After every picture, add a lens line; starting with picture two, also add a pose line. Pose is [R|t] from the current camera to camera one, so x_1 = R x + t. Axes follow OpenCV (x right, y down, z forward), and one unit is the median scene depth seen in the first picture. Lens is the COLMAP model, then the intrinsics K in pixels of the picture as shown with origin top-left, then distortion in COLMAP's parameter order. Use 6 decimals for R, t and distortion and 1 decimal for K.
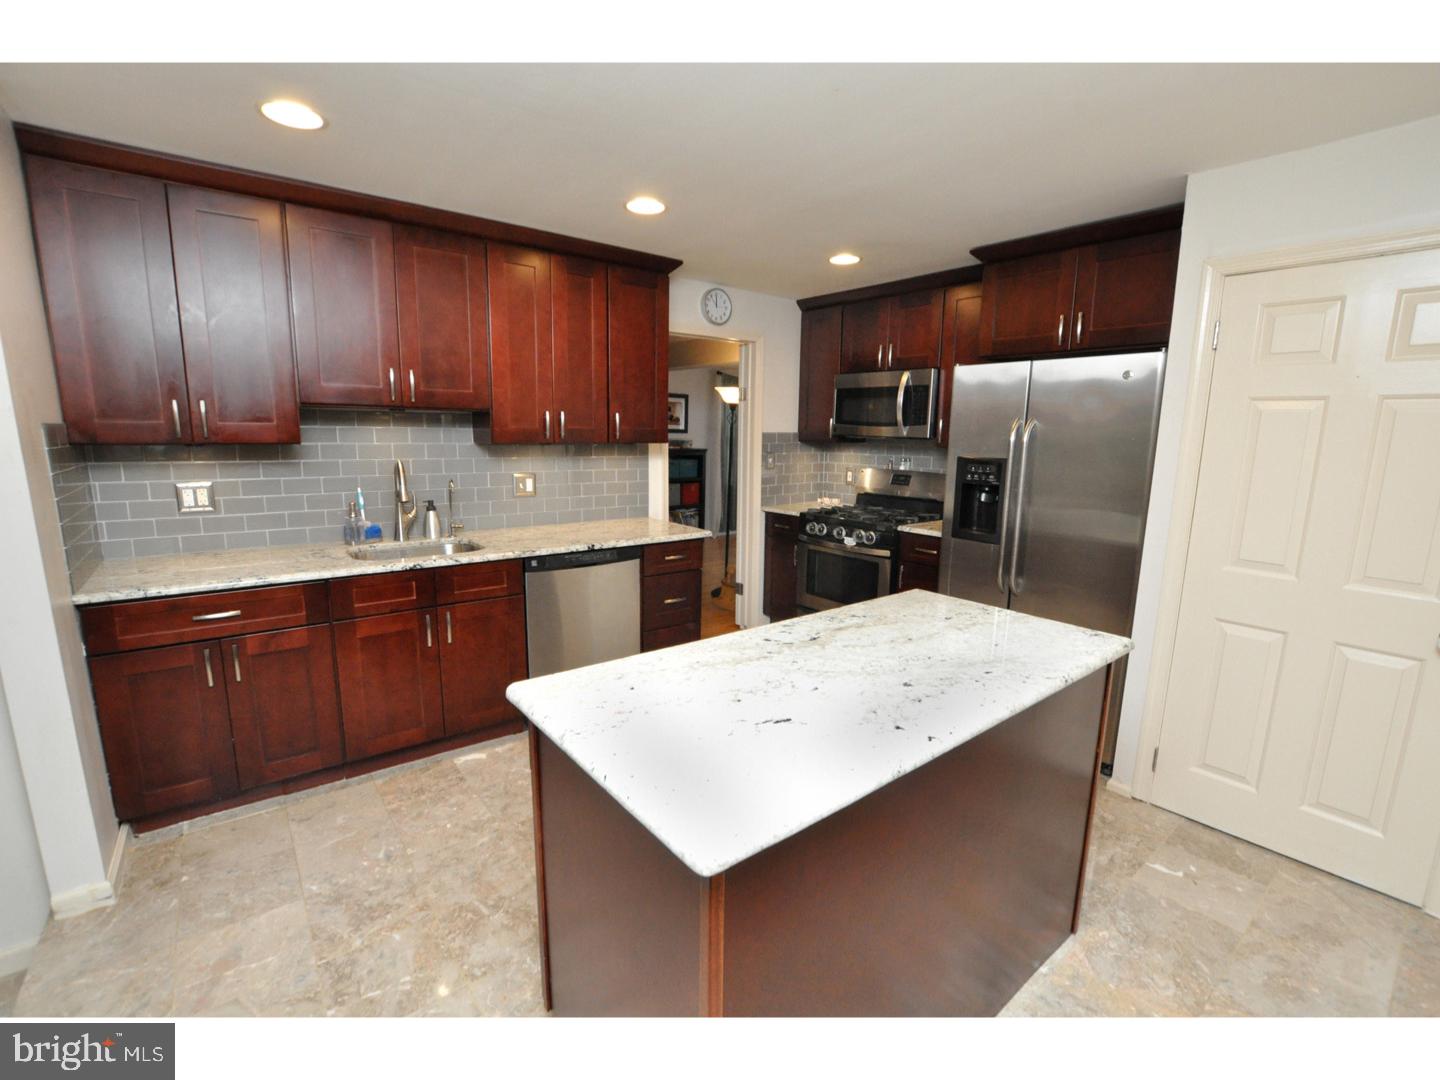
lens RADIAL K [[636.5, 0, 692.0], [0, 636.5, 541.3], [0, 0, 1]] dist [-0.015715, -0.000722]
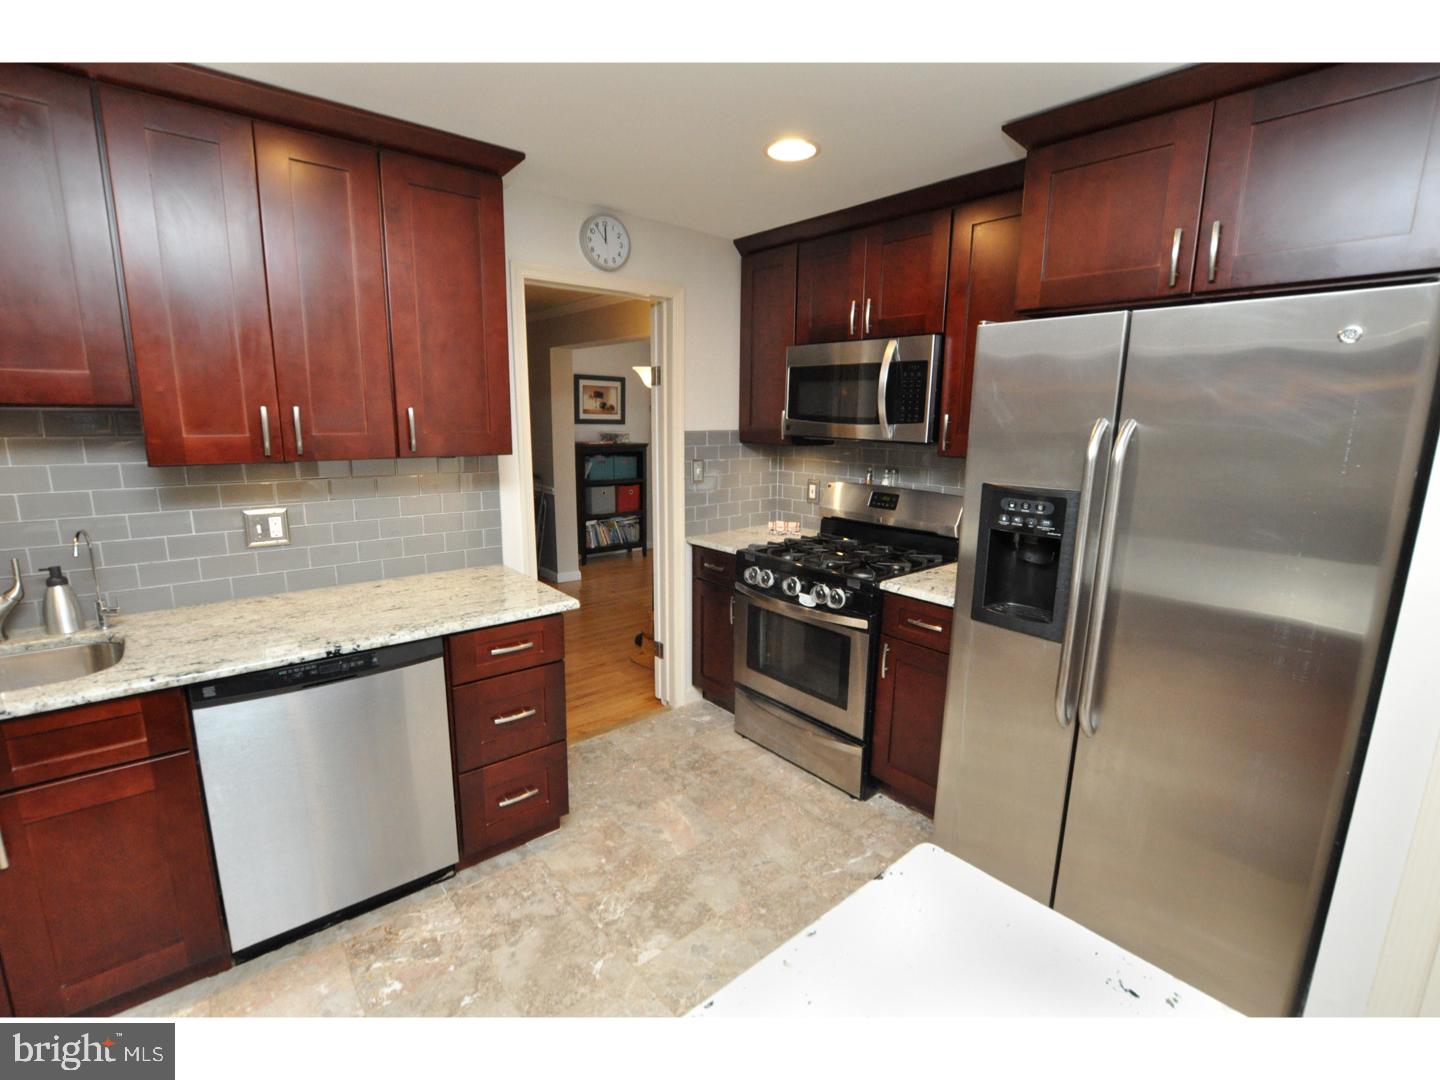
lens RADIAL K [[636.5, 0, 693.3], [0, 636.5, 537.9], [0, 0, 1]] dist [-0.015715, -0.000722]
pose [[0.999630, -0.009162, 0.025618, 0.123118], [0.008616, 0.999735, 0.021329, -0.084901], [-0.025807, -0.021101, 0.999444, 0.374606]]
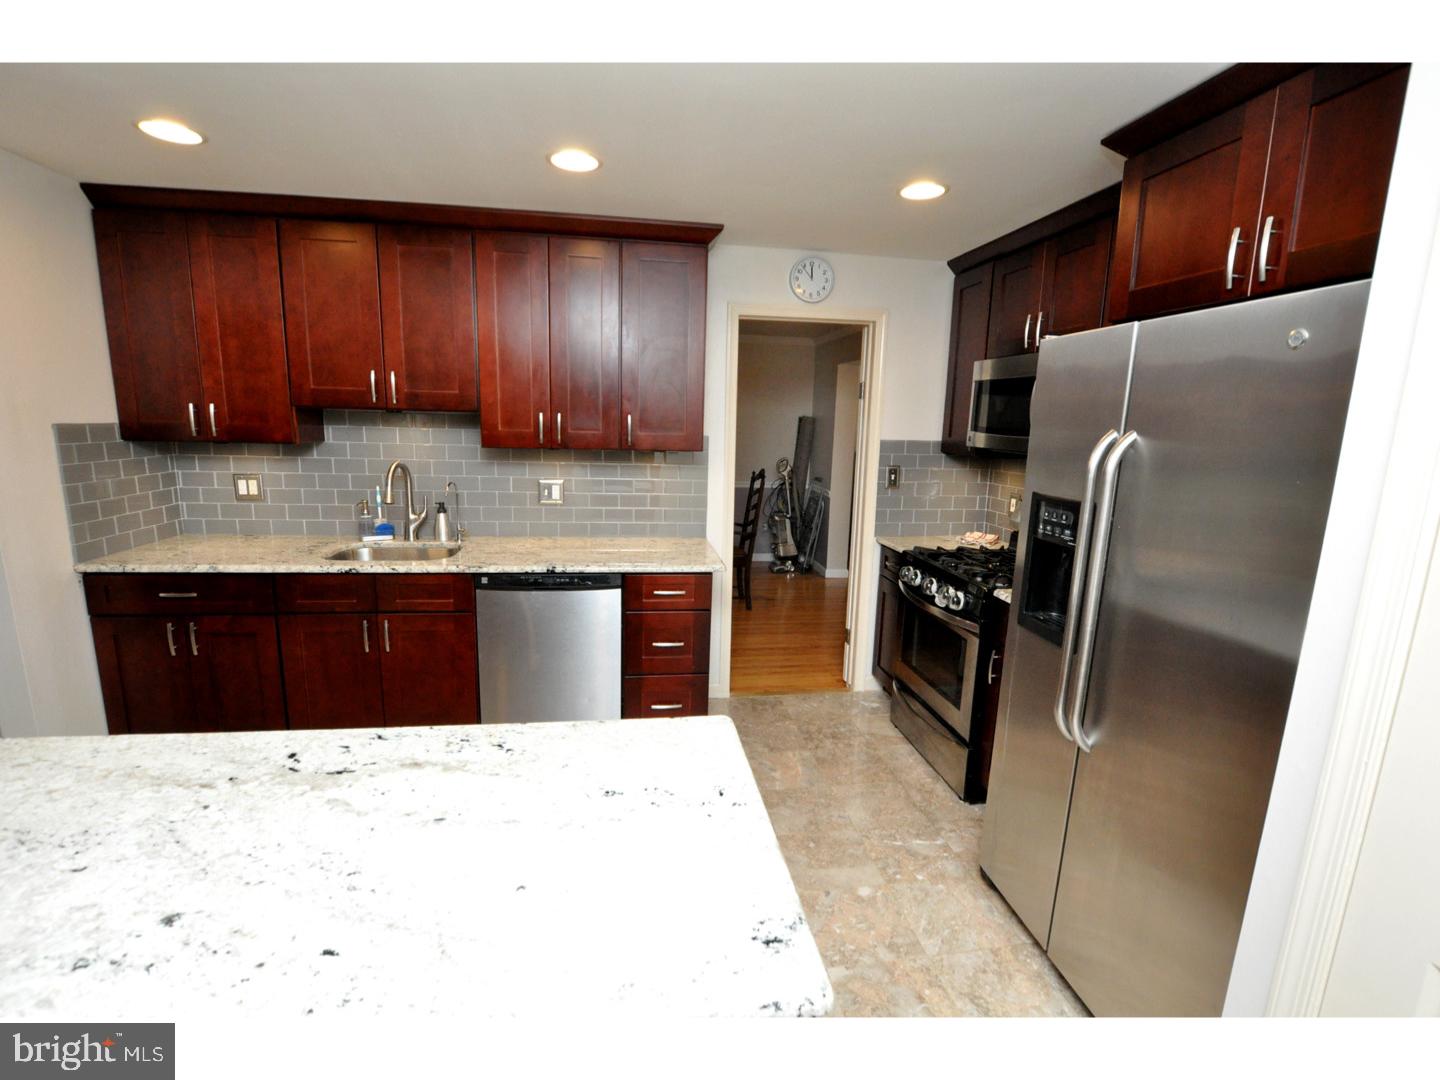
lens RADIAL K [[636.5, 0, 721.7], [0, 636.5, 537.9], [0, 0, 1]] dist [-0.015715, -0.000722]
pose [[0.871455, 0.097288, -0.480729, 0.393308], [-0.097669, 0.994922, 0.024294, -0.066316], [0.480652, 0.025781, 0.876532, 0.298192]]
